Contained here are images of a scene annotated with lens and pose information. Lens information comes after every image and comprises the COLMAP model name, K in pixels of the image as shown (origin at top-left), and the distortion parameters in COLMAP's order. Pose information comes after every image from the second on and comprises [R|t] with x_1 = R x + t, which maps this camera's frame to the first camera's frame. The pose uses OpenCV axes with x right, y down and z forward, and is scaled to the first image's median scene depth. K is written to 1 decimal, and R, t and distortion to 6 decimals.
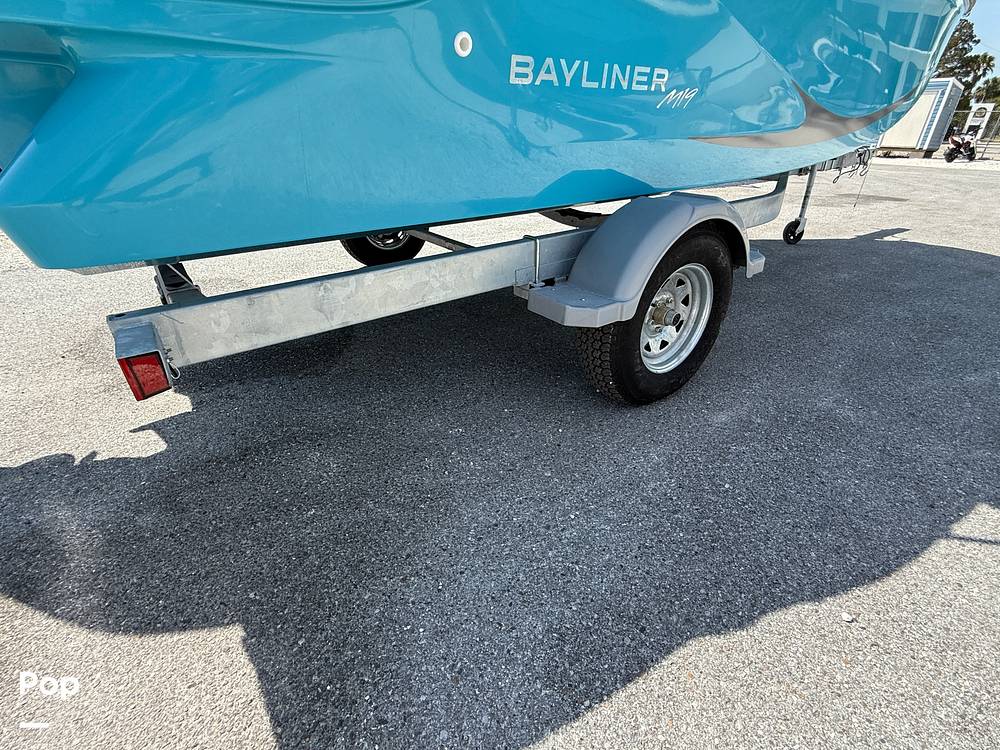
lens RADIAL K [[474.7, 0, 500.0], [0, 474.7, 375.0], [0, 0, 1]] dist [-0.000130, -0.000570]
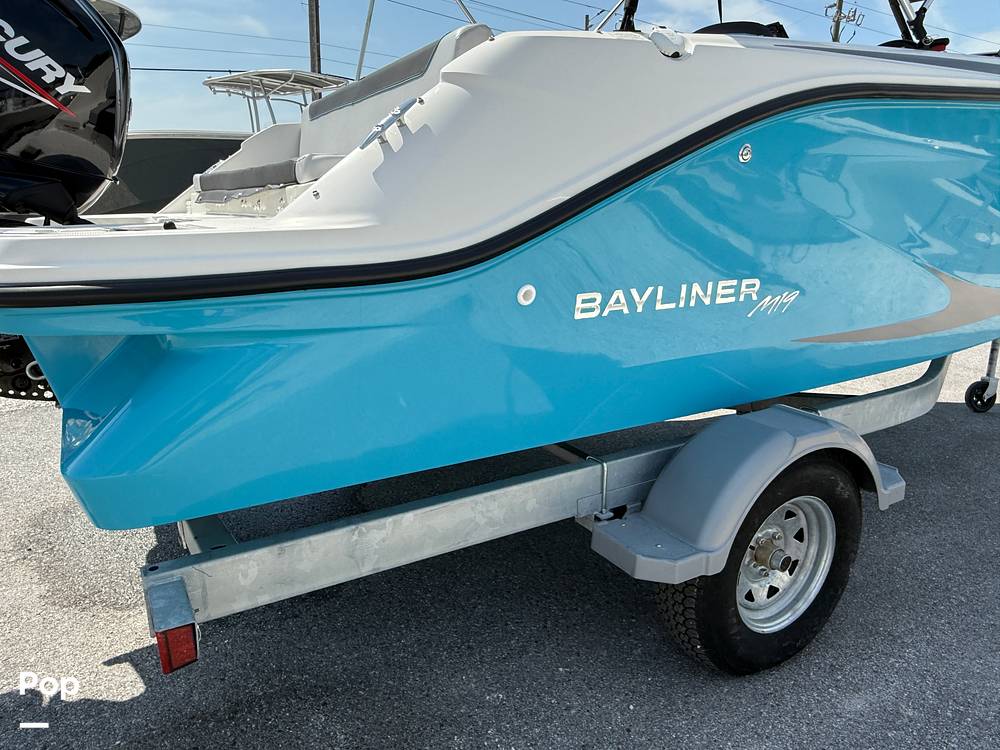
lens RADIAL K [[694.8, 0, 492.1], [0, 694.8, 377.8], [0, 0, 1]] dist [-0.004353, 0.003594]
pose [[0.993628, 0.033569, -0.107598, 0.007749], [-0.057593, 0.971800, -0.228664, -0.134690], [0.096887, 0.233404, 0.967541, -0.229933]]
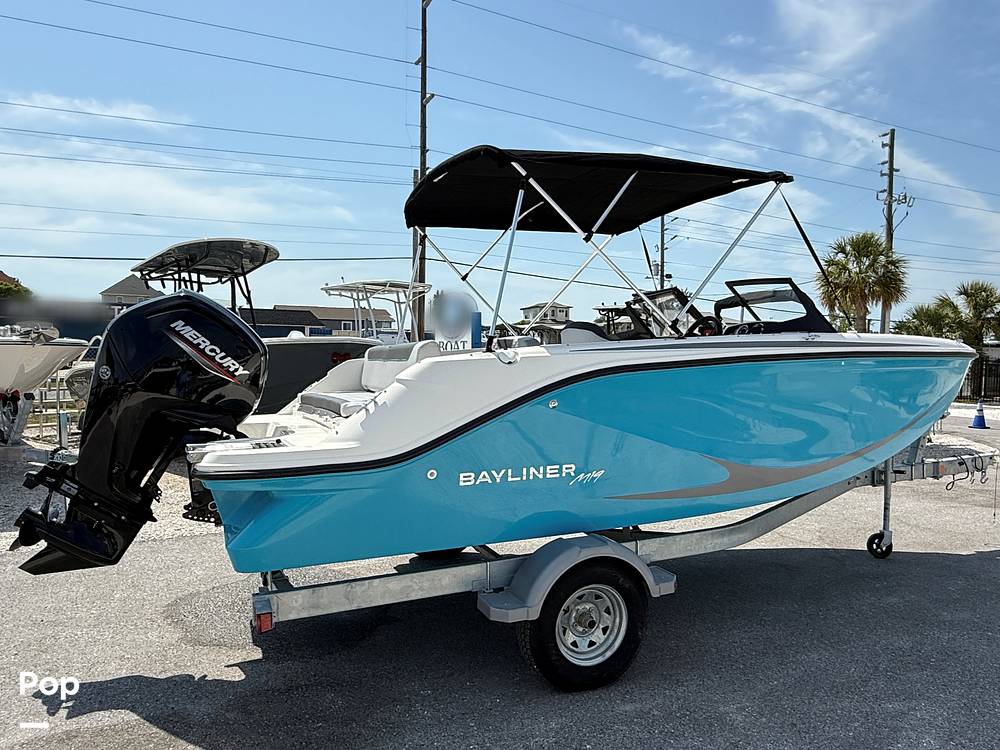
lens RADIAL K [[684.8, 0, 504.8], [0, 684.8, 386.3], [0, 0, 1]] dist [-0.001329, -0.001149]
pose [[0.972699, 0.007712, -0.231941, 0.628531], [-0.106228, 0.903391, -0.415453, 0.121286], [0.206329, 0.428749, 0.879547, -1.188771]]
